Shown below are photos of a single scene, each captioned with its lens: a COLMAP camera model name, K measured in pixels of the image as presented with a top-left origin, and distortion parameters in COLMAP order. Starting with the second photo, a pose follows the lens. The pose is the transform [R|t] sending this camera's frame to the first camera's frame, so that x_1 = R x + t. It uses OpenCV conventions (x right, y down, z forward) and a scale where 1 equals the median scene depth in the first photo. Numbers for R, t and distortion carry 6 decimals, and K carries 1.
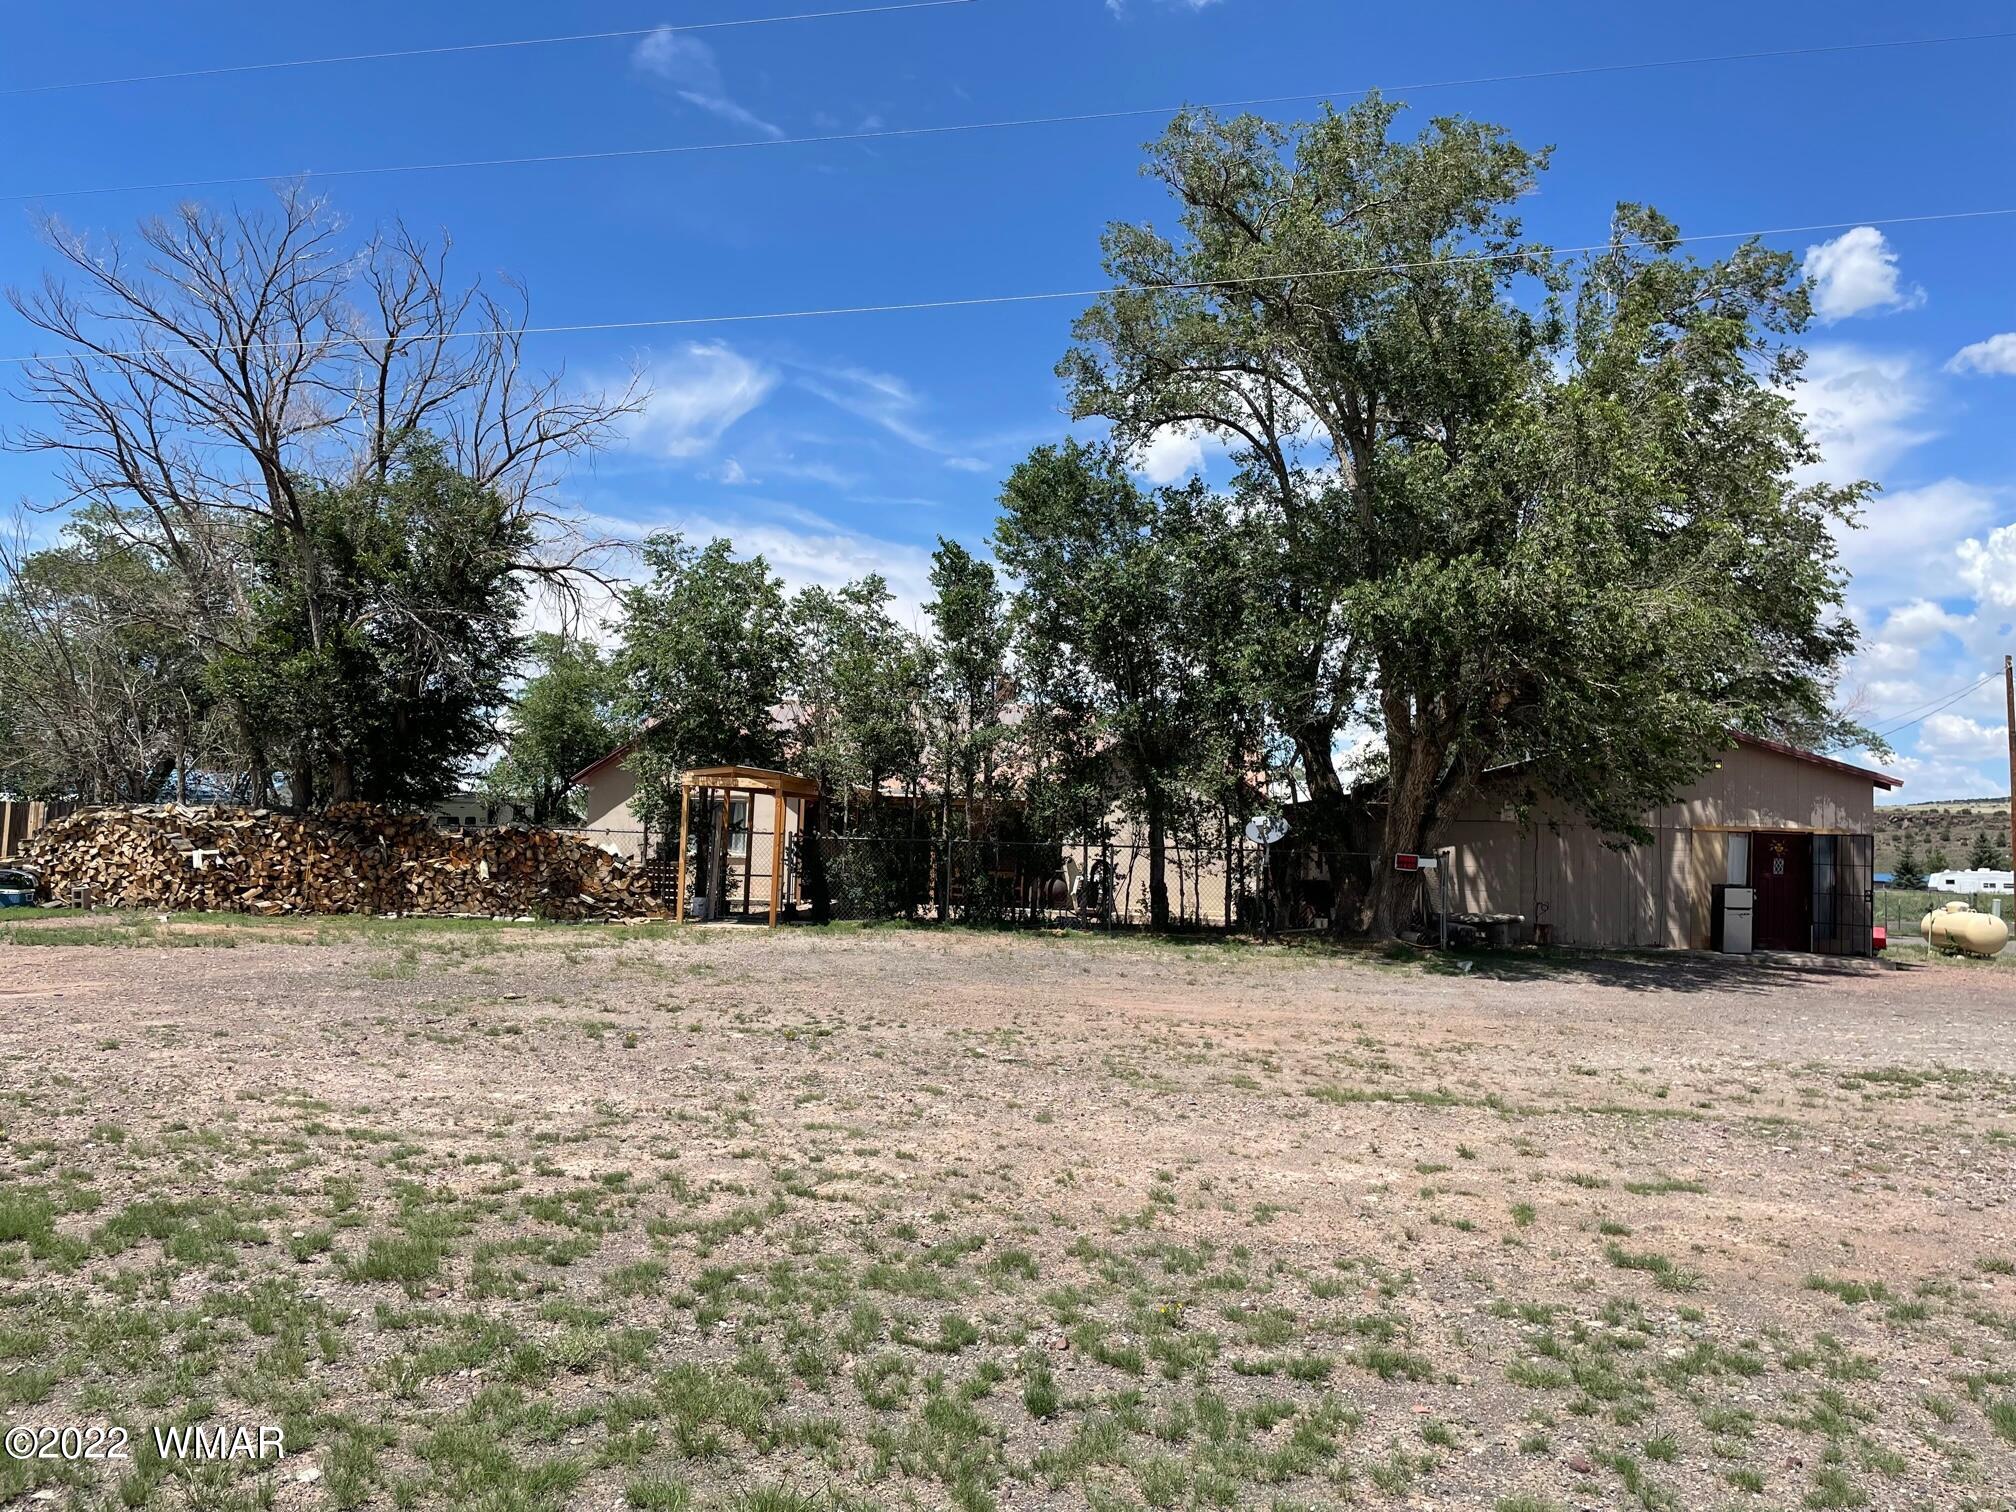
lens RADIAL K [[1547.0, 0, 1008.0], [0, 1547.0, 756.0], [0, 0, 1]] dist [0.114202, -0.130657]
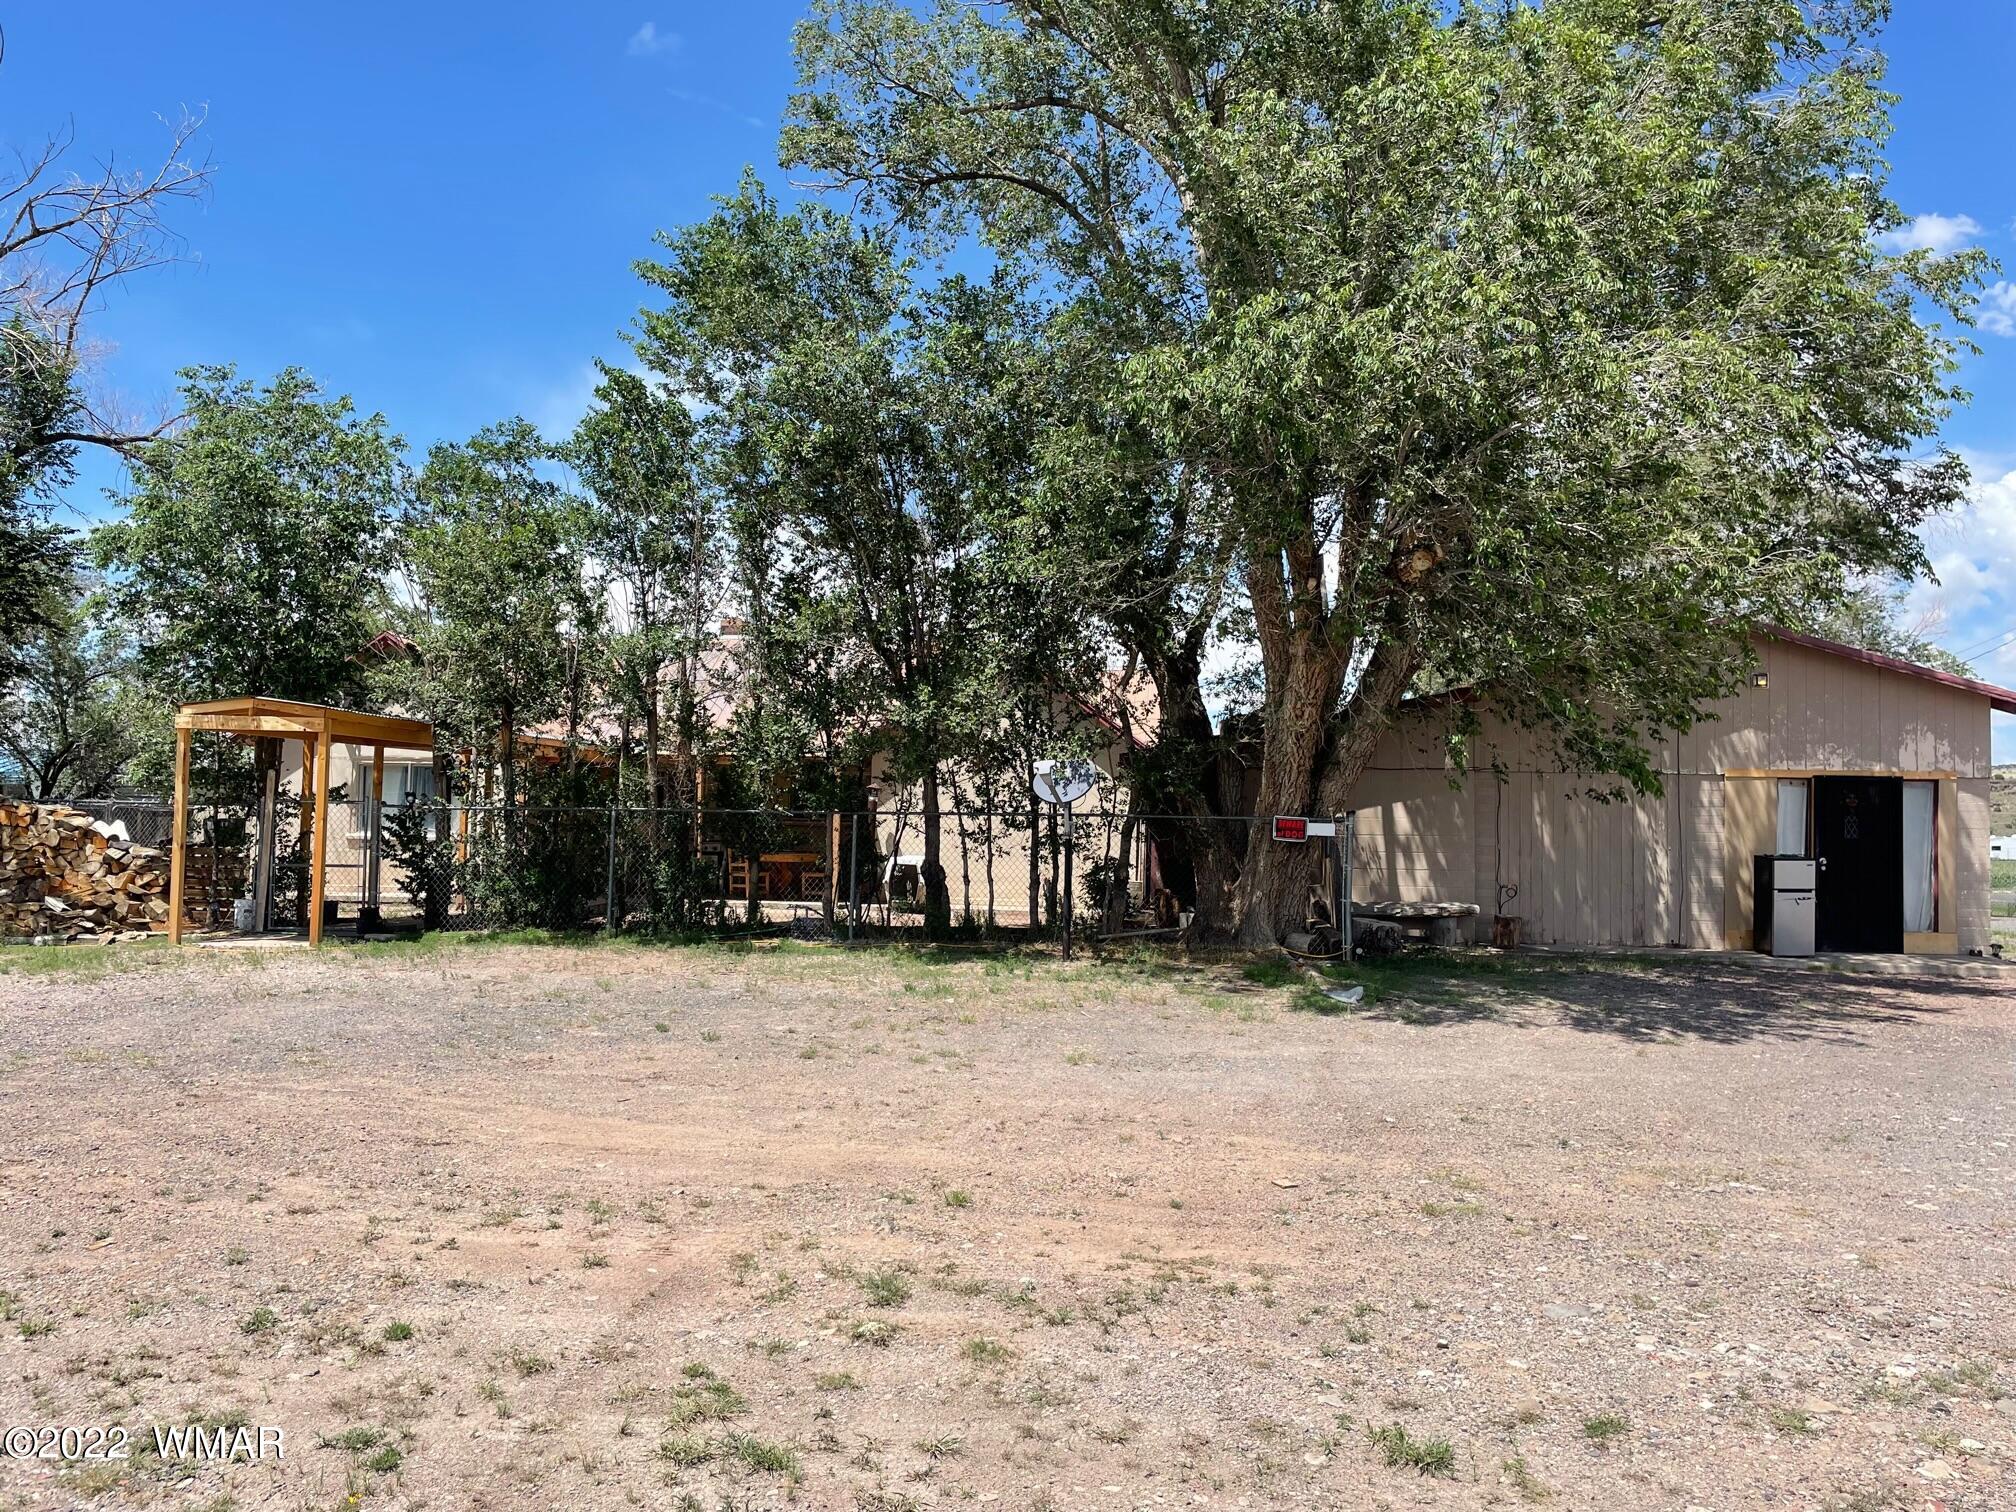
lens RADIAL K [[1559.7, 0, 992.7], [0, 1559.7, 750.9], [0, 0, 1]] dist [0.141597, -0.191896]
pose [[0.999786, -0.015413, -0.013810, 0.134805], [0.015547, 0.999833, 0.009608, 0.025806], [0.013660, -0.009821, 0.999858, 0.322865]]
